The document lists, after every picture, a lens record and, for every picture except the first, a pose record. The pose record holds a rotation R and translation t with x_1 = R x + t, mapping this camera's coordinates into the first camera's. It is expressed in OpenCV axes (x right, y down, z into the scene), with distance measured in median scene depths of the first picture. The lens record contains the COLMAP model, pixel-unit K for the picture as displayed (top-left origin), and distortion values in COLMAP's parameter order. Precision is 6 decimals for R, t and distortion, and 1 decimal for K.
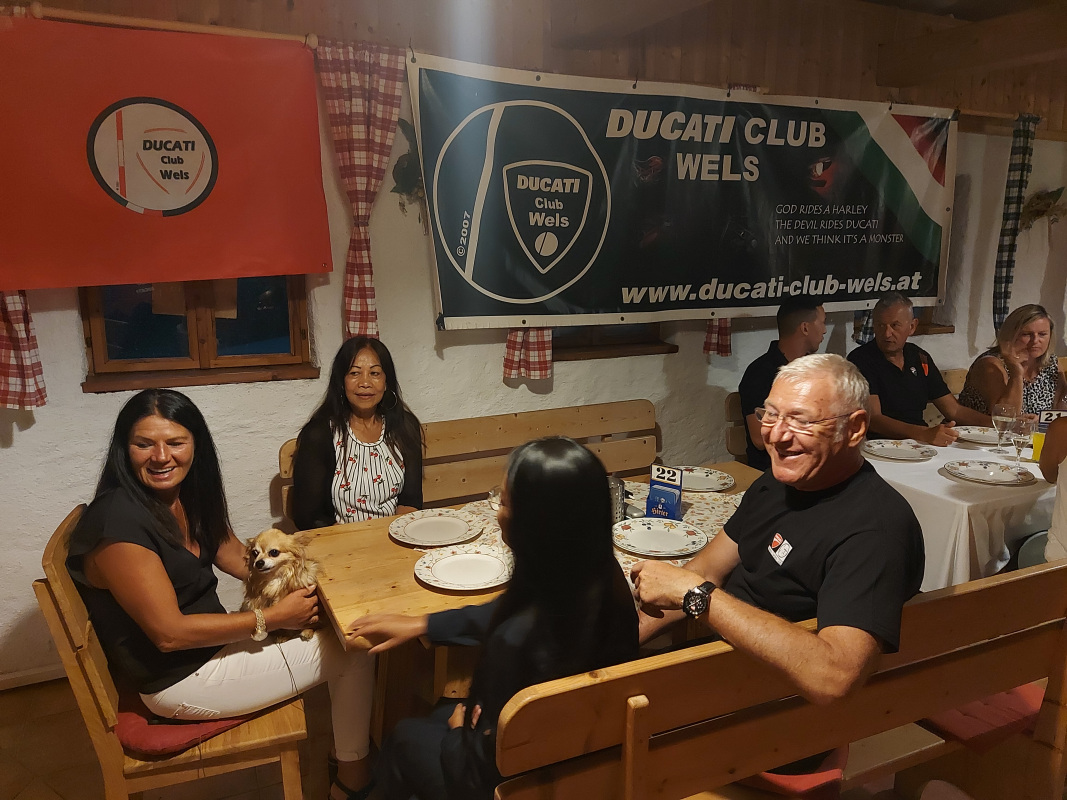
lens RADIAL K [[743.2, 0, 532.6], [0, 743.2, 402.9], [0, 0, 1]] dist [0.040644, -0.014398]
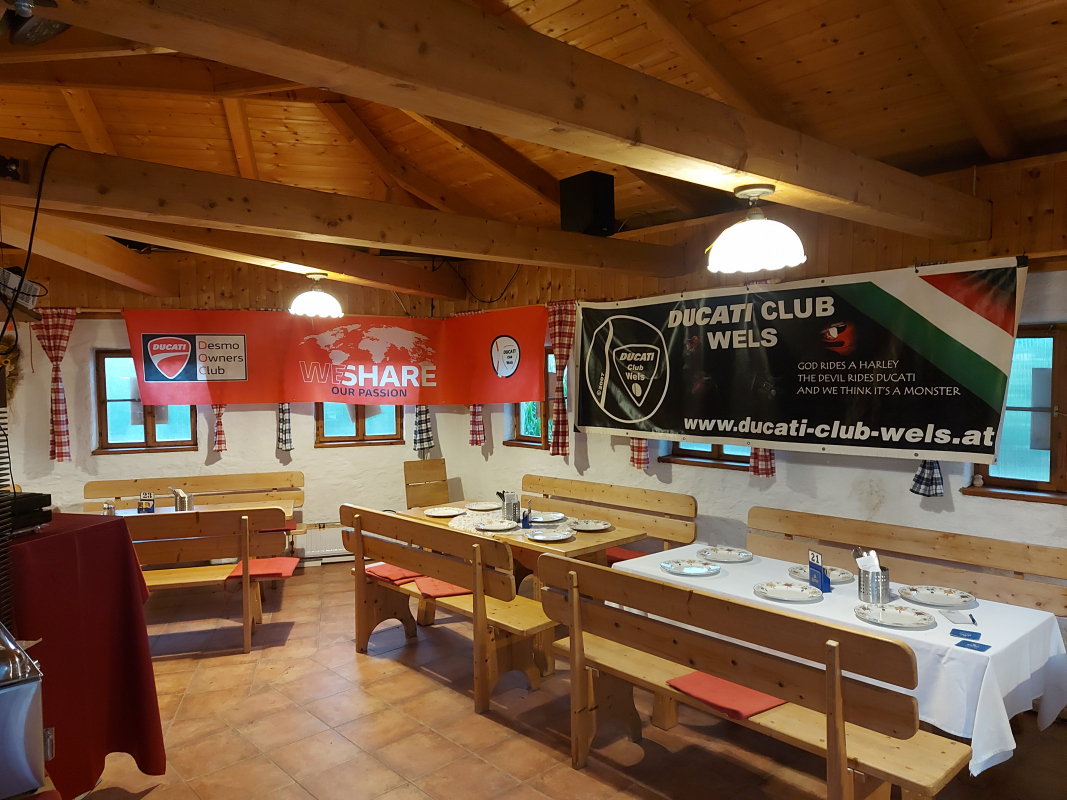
lens RADIAL K [[743.2, 0, 533.8], [0, 743.2, 401.7], [0, 0, 1]] dist [0.040644, -0.014398]
pose [[0.309834, 0.037582, -0.950048, 1.423435], [-0.191387, 0.981231, -0.023600, -0.089956], [0.931329, 0.189139, 0.311211, 0.220582]]
